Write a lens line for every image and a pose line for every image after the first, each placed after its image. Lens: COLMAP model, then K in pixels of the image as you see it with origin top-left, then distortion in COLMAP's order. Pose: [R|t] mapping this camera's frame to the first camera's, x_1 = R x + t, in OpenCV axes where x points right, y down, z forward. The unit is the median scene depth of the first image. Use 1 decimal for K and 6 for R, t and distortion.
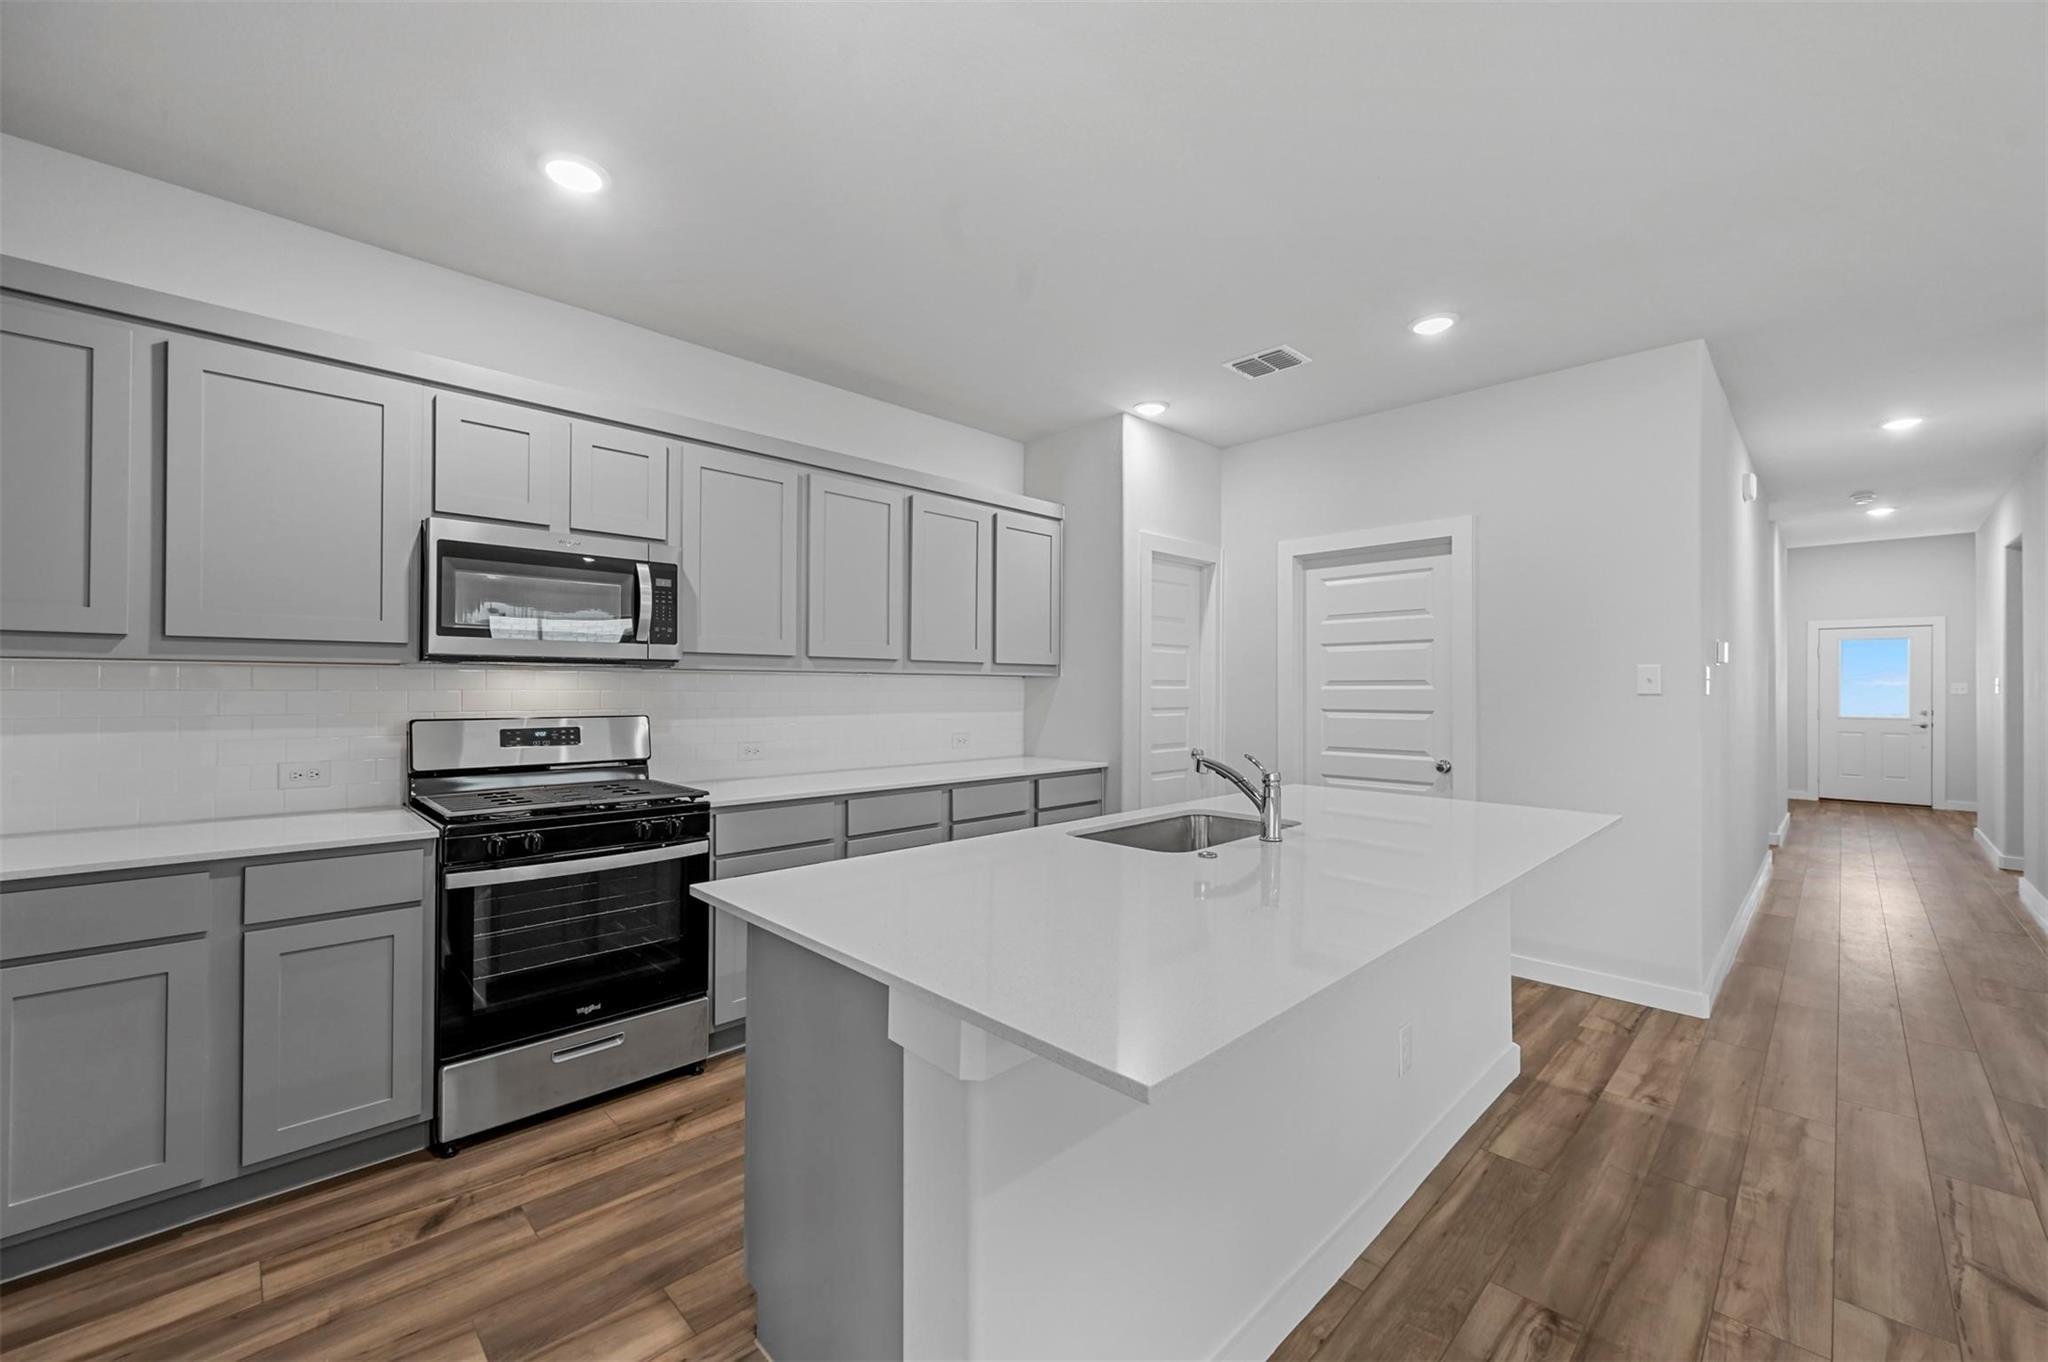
lens RADIAL K [[797.2, 0, 1024.0], [0, 797.2, 681.0], [0, 0, 1]] dist [0.000256, 0.000012]
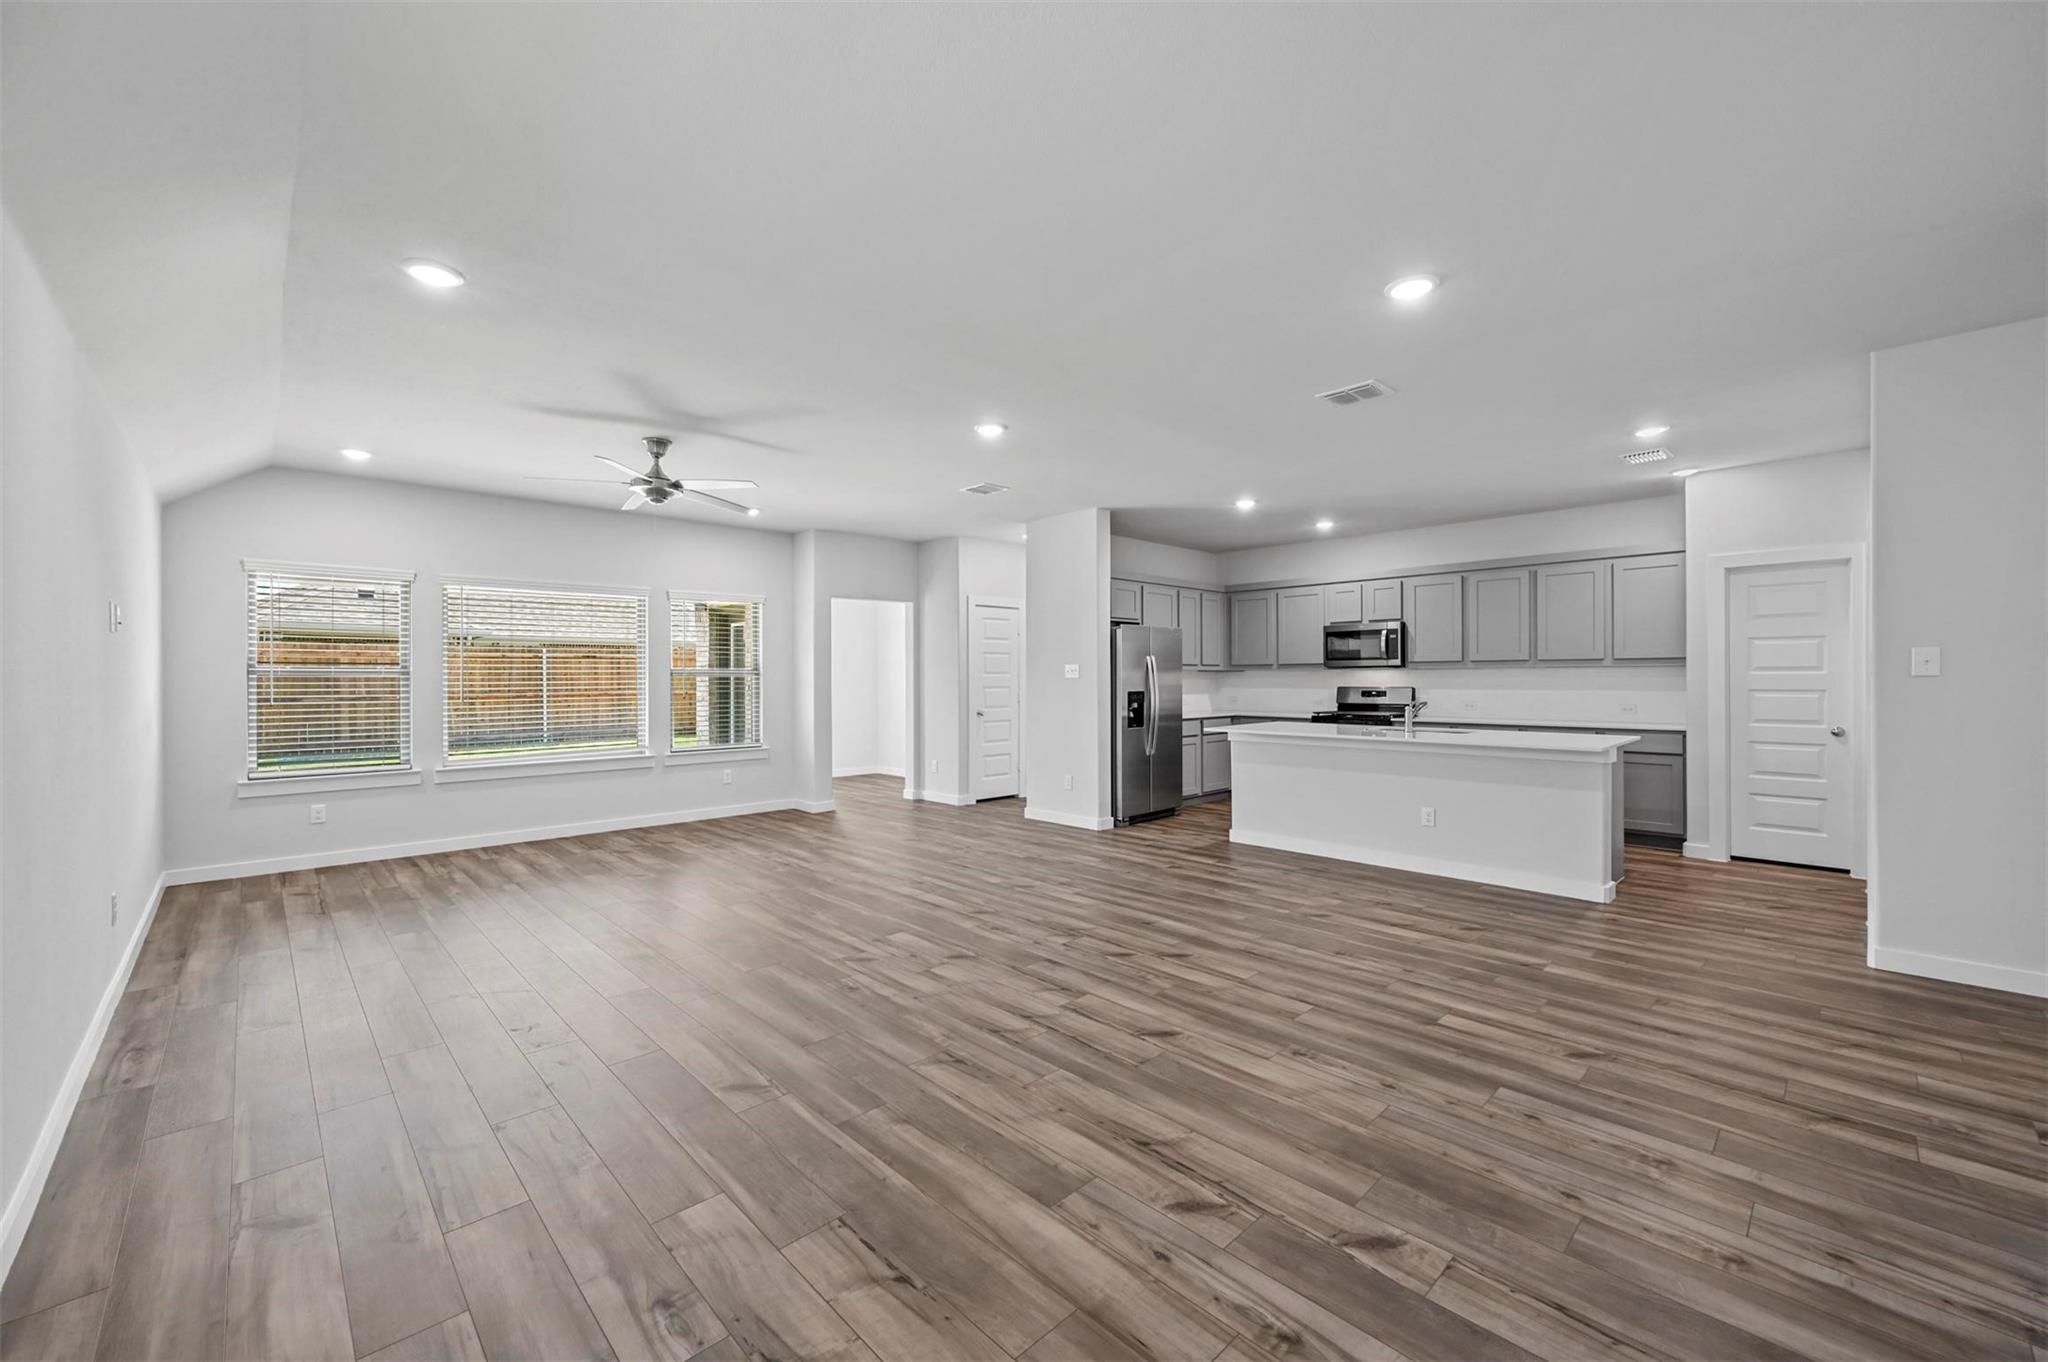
lens RADIAL K [[812.3, 0, 1024.0], [0, 812.3, 681.0], [0, 0, 1]] dist [-0.000068, -0.000008]
pose [[-0.012439, -0.001782, -0.999921, 2.063707], [0.011258, 0.999935, -0.001922, 0.014360], [0.999859, -0.011281, -0.012418, -0.178737]]
